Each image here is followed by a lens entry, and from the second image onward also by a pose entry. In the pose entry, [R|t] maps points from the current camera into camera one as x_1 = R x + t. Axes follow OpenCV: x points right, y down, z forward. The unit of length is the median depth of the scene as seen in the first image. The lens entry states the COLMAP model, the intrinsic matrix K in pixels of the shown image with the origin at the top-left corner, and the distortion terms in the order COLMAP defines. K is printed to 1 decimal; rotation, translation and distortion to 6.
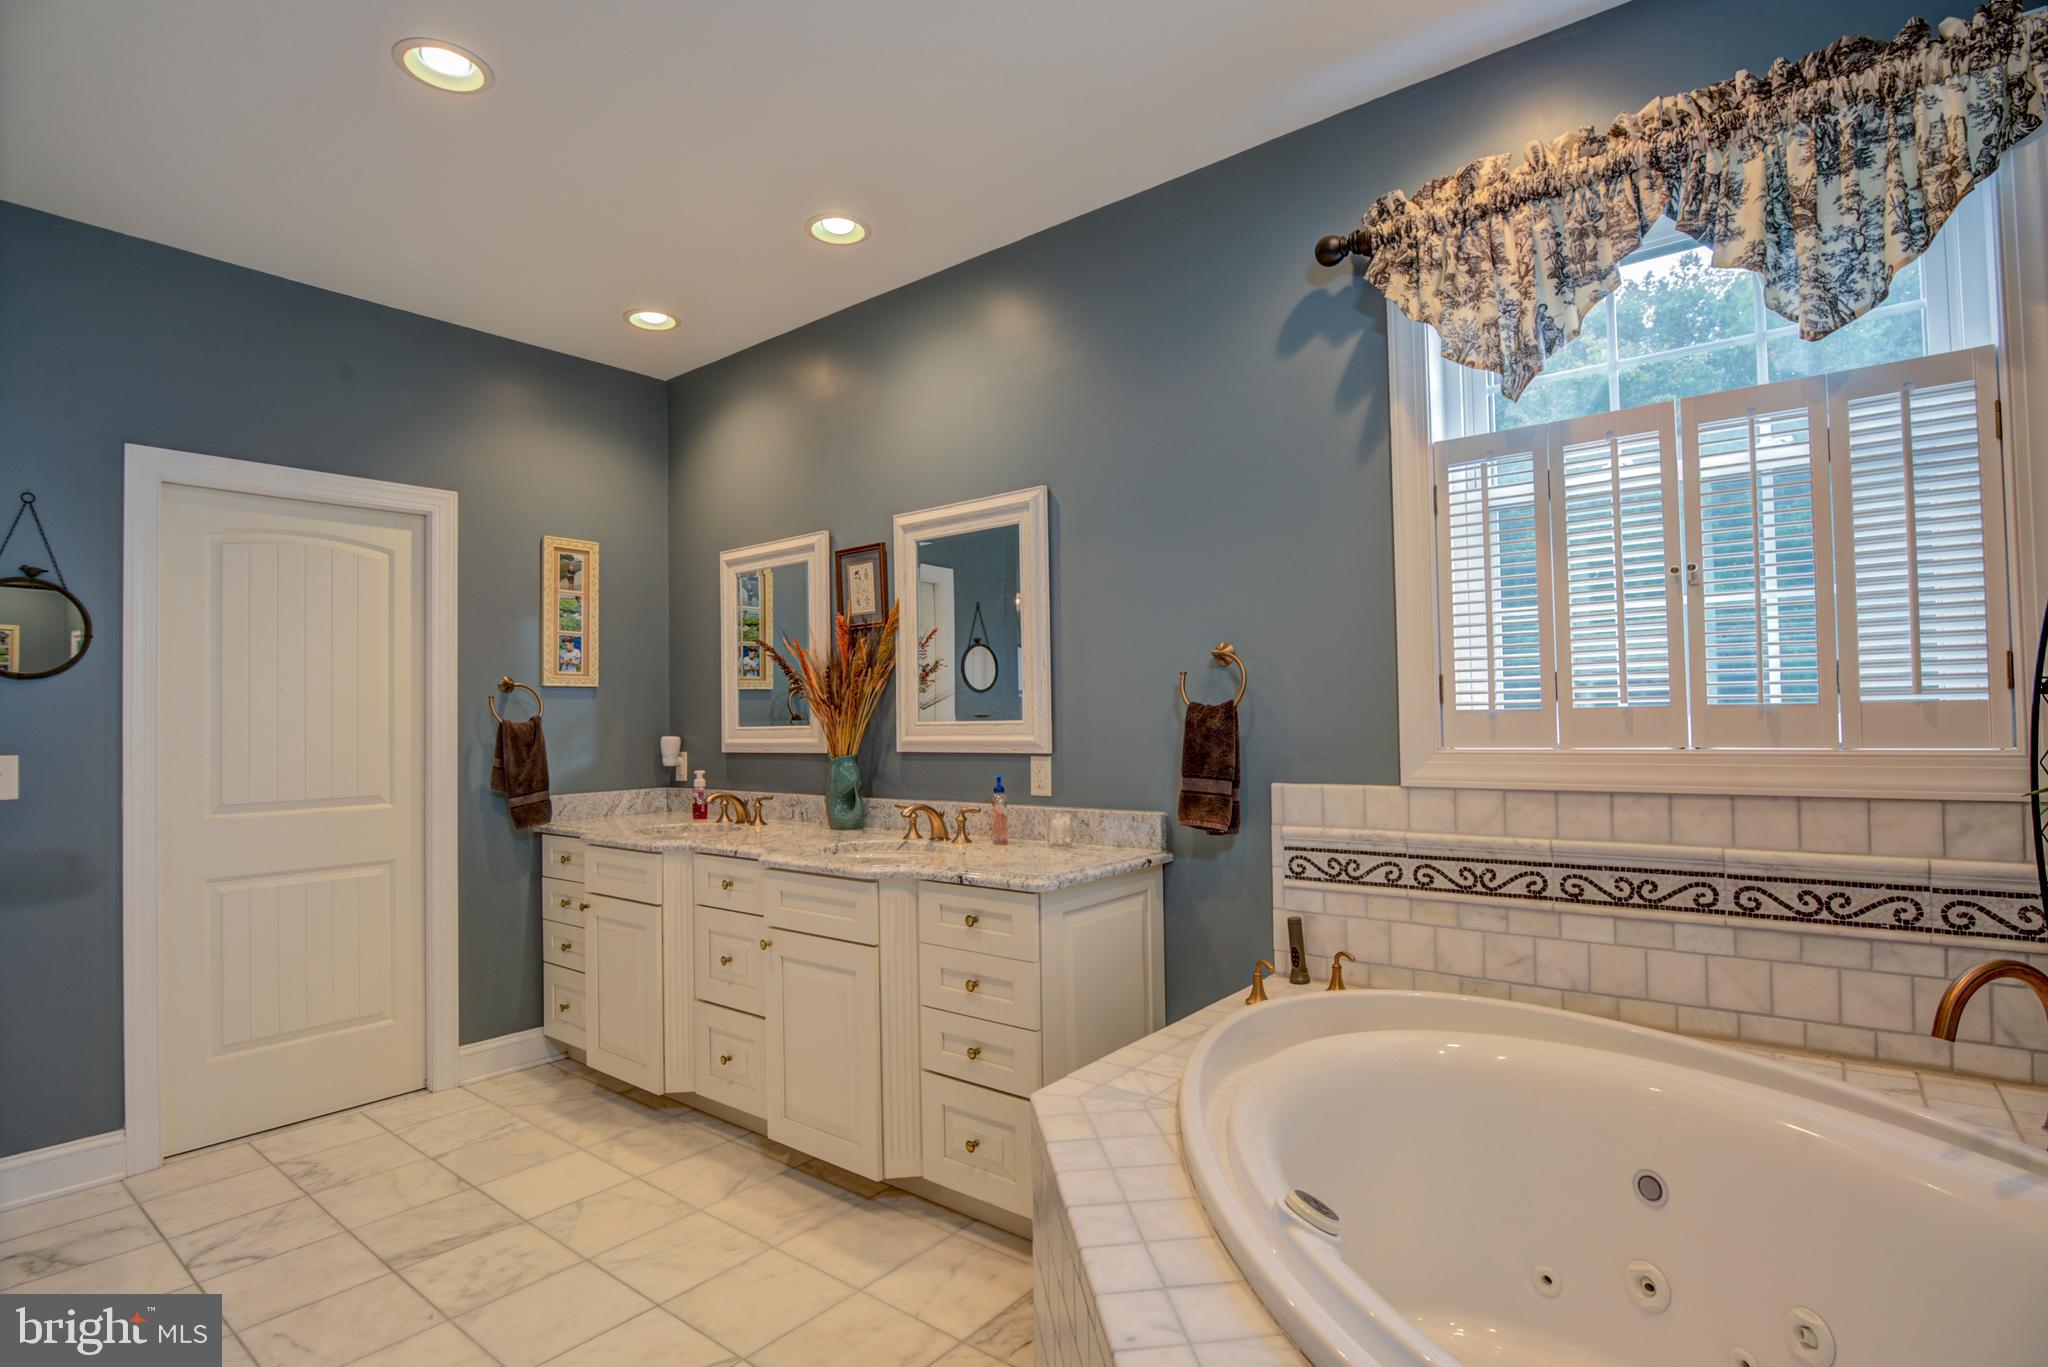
lens RADIAL K [[1005.4, 0, 1002.4], [0, 1005.4, 716.4], [0, 0, 1]] dist [-0.019512, -0.000212]
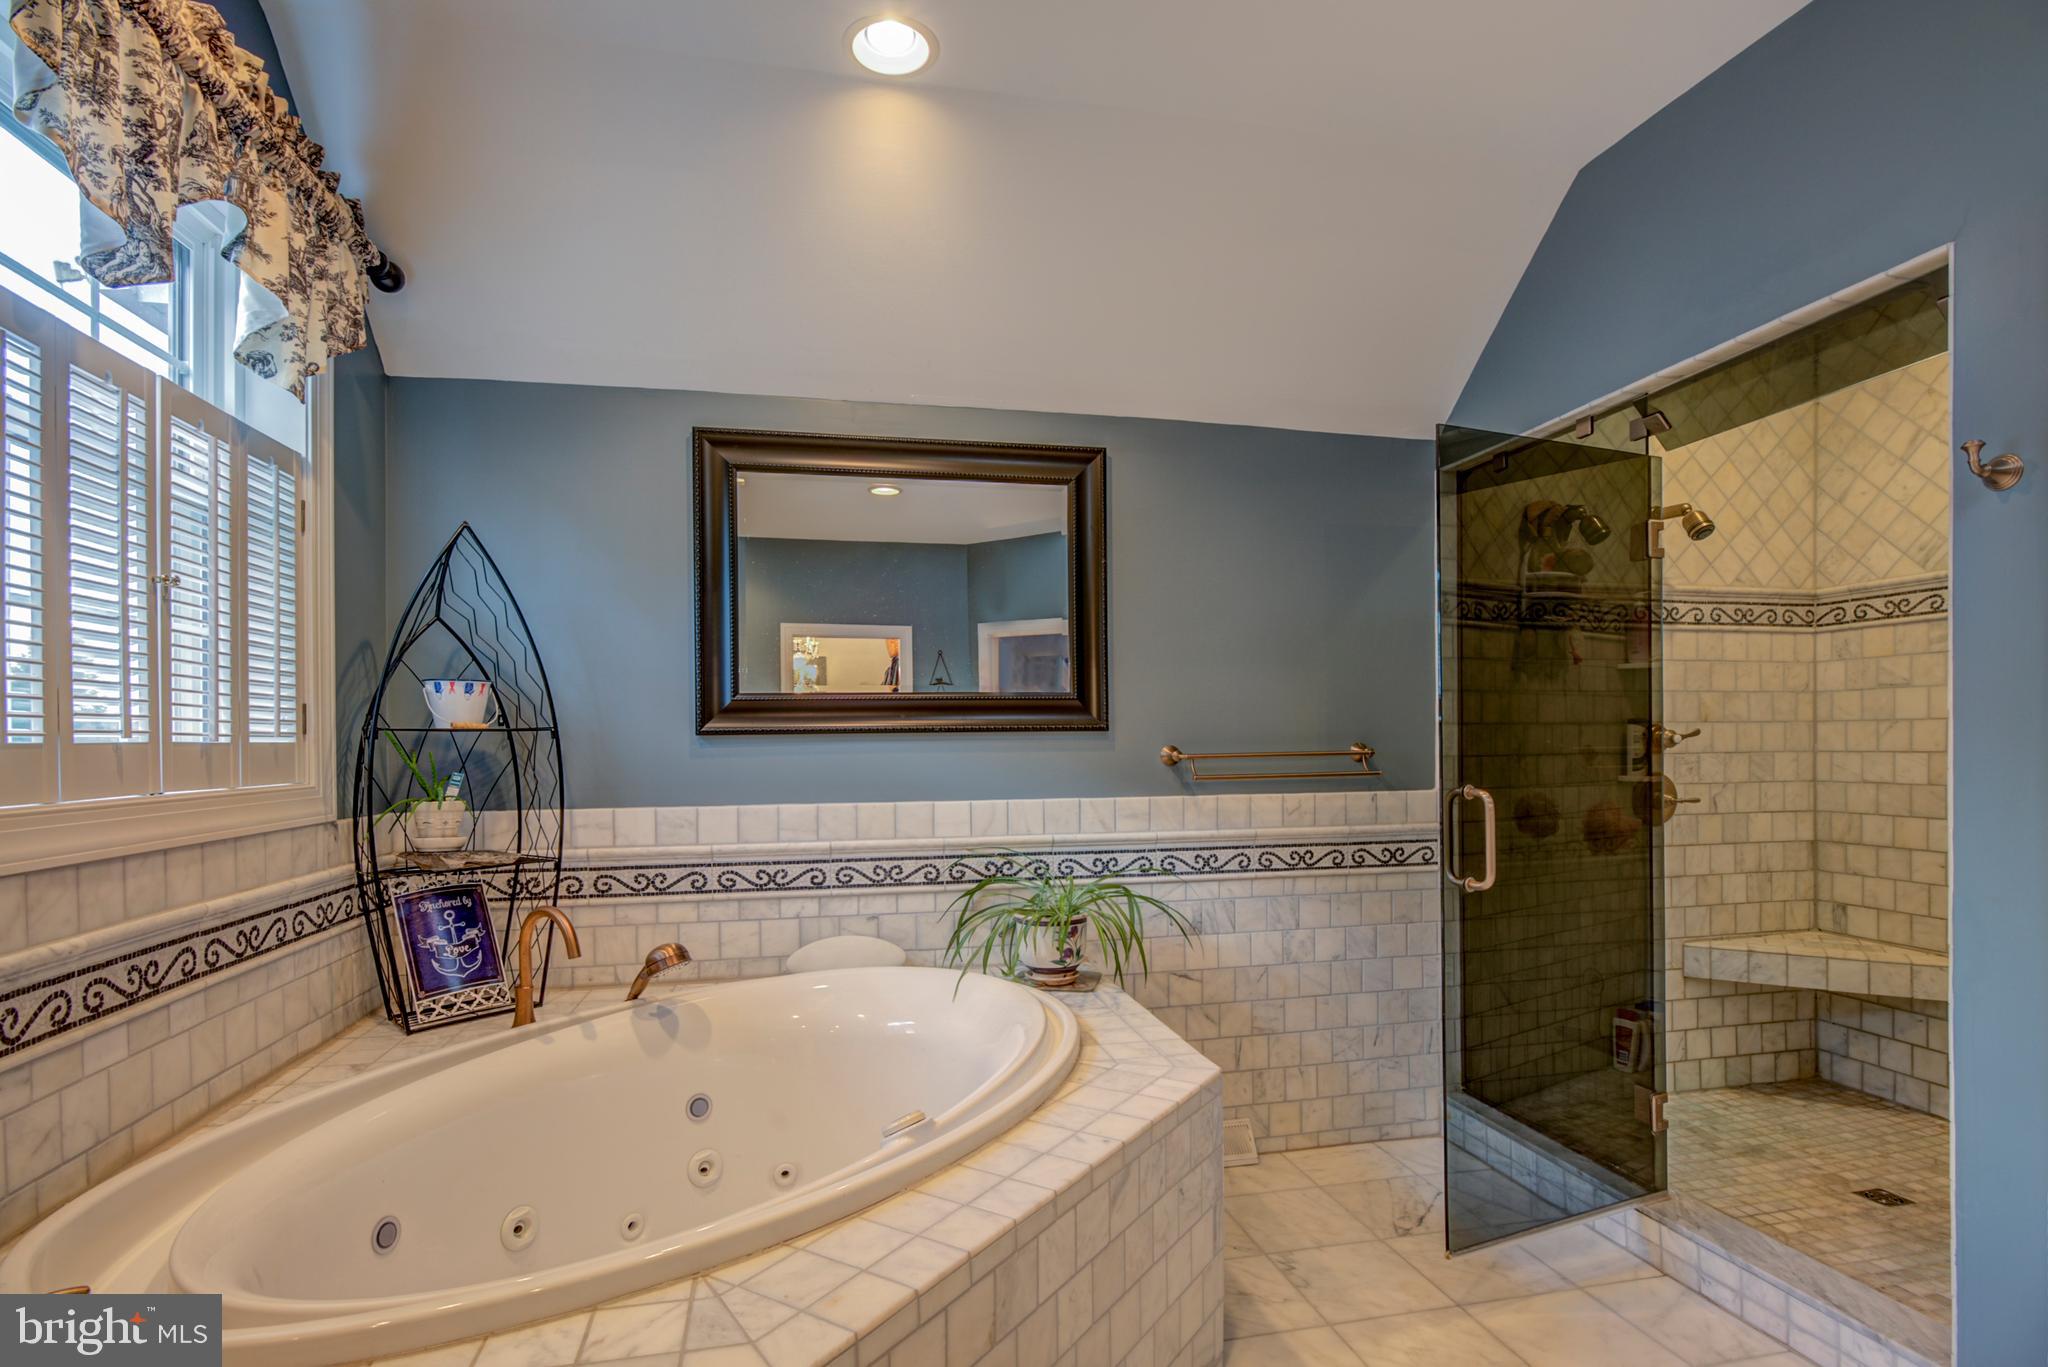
lens RADIAL K [[1005.4, 0, 1002.4], [0, 1005.4, 716.4], [0, 0, 1]] dist [-0.019512, -0.000212]
pose [[-0.769065, 0.040206, 0.637905, -0.328772], [0.020195, 0.999050, -0.038620, 0.011268], [-0.638851, -0.016819, -0.769146, 0.996366]]
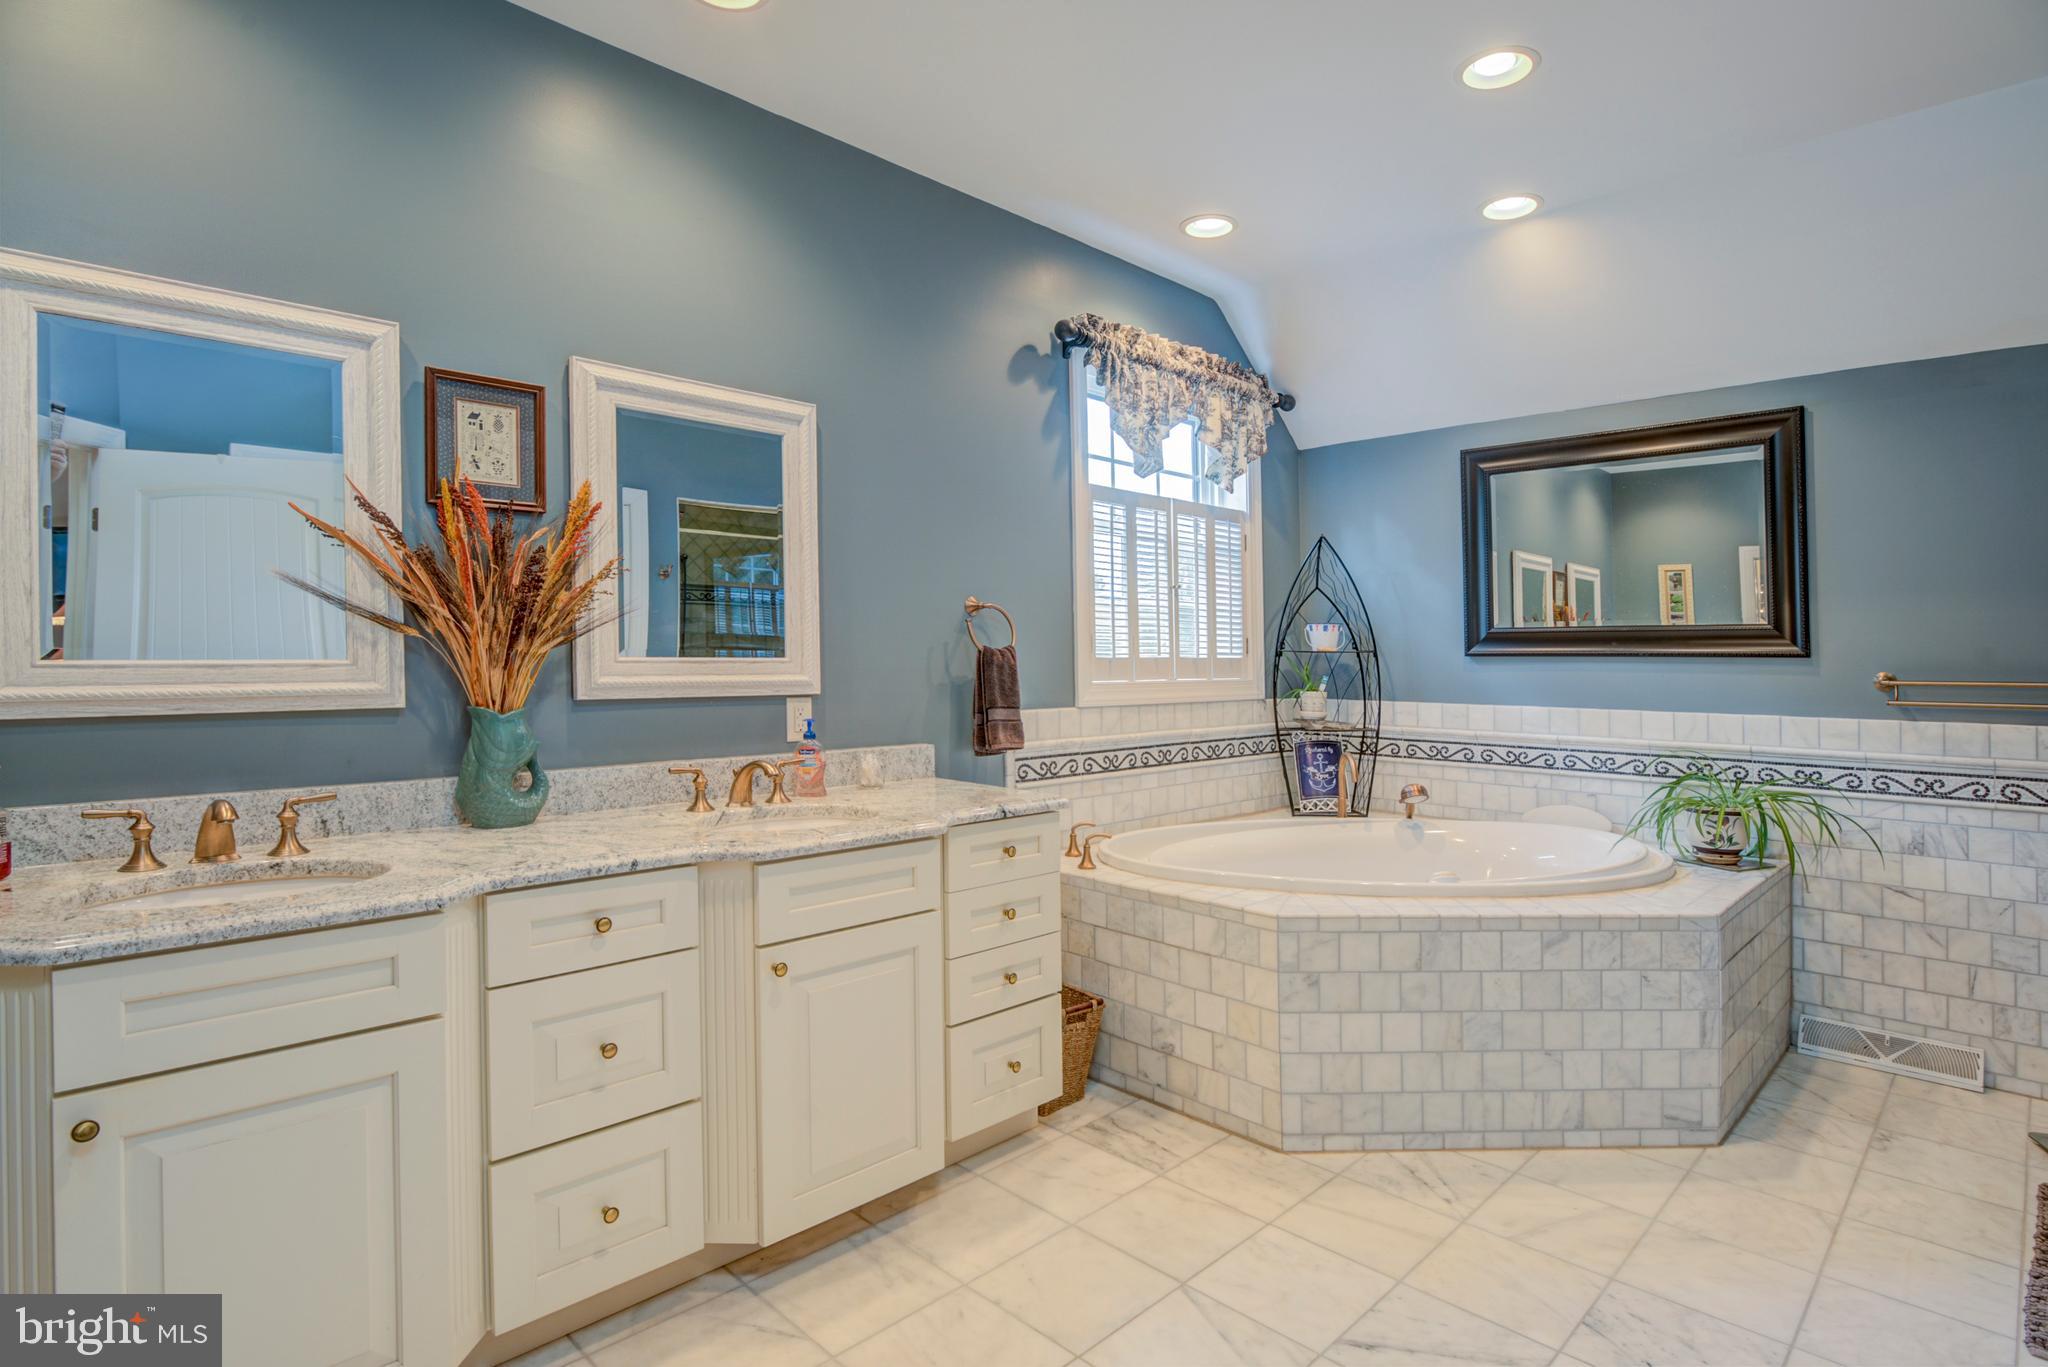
lens RADIAL K [[1025.3, 0, 1071.1], [0, 1025.3, 655.3], [0, 0, 1]] dist [-0.001865, -0.000085]
pose [[0.093385, 0.017635, 0.995474, -1.102030], [-0.012797, 0.999782, -0.016510, 0.016913], [-0.995548, -0.011198, 0.093590, 0.849232]]
